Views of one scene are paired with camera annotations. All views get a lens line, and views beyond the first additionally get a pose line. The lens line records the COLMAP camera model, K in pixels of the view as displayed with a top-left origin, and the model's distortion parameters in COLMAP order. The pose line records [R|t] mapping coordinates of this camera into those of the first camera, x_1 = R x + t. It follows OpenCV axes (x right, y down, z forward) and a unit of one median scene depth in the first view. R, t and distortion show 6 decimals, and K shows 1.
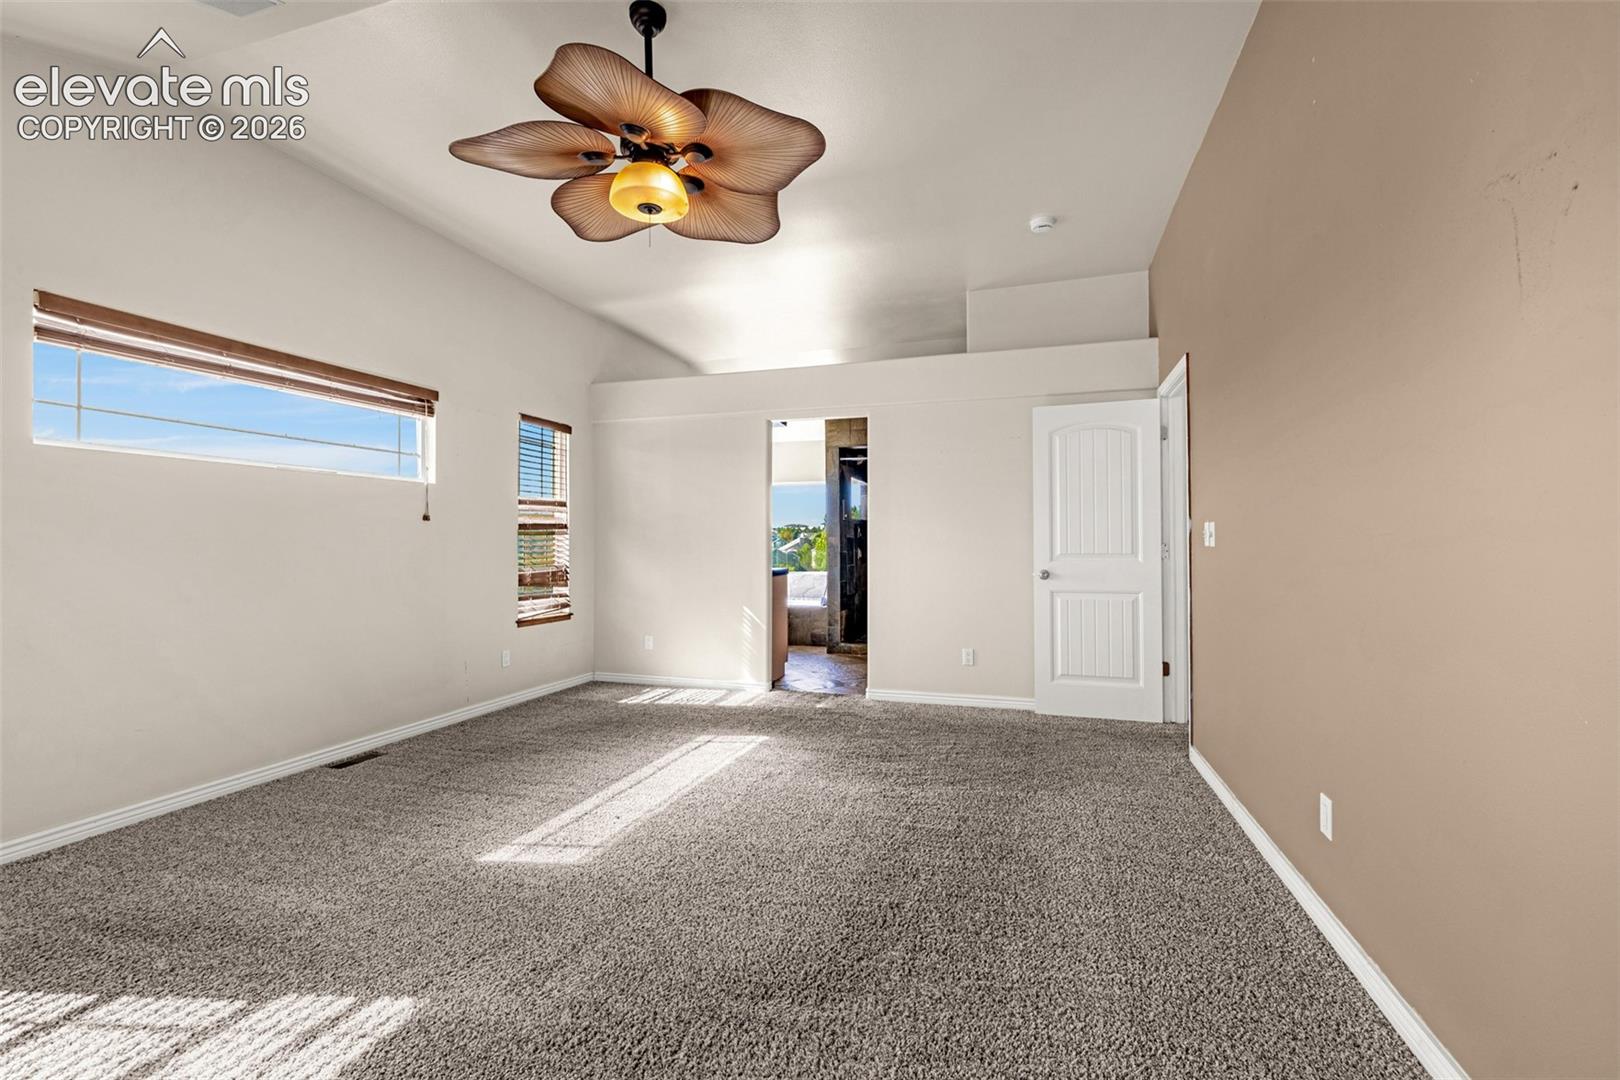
lens RADIAL K [[696.6, 0, 799.8], [0, 696.6, 541.0], [0, 0, 1]] dist [0.001017, 0.000381]
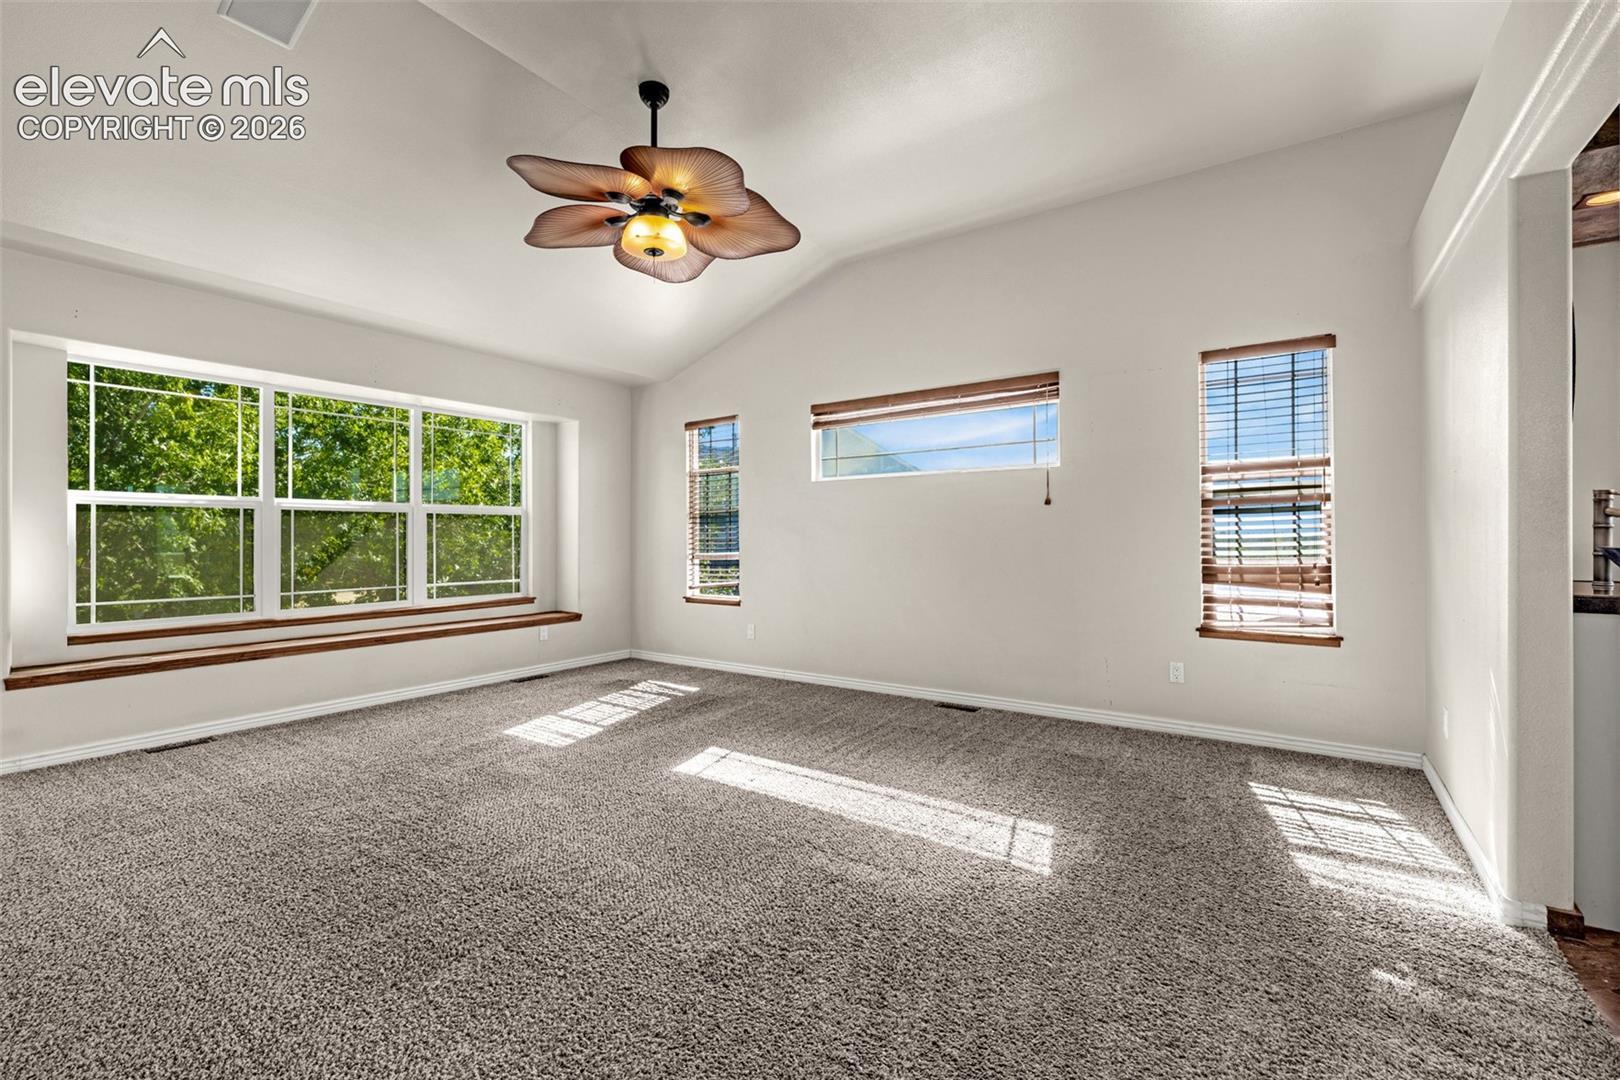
lens RADIAL K [[696.6, 0, 799.8], [0, 696.6, 541.0], [0, 0, 1]] dist [0.001017, 0.000381]
pose [[-0.275036, 0.010899, -0.961372, 0.579888], [0.009995, 0.999914, 0.008477, 0.011781], [0.961382, -0.007278, -0.275122, 1.043505]]
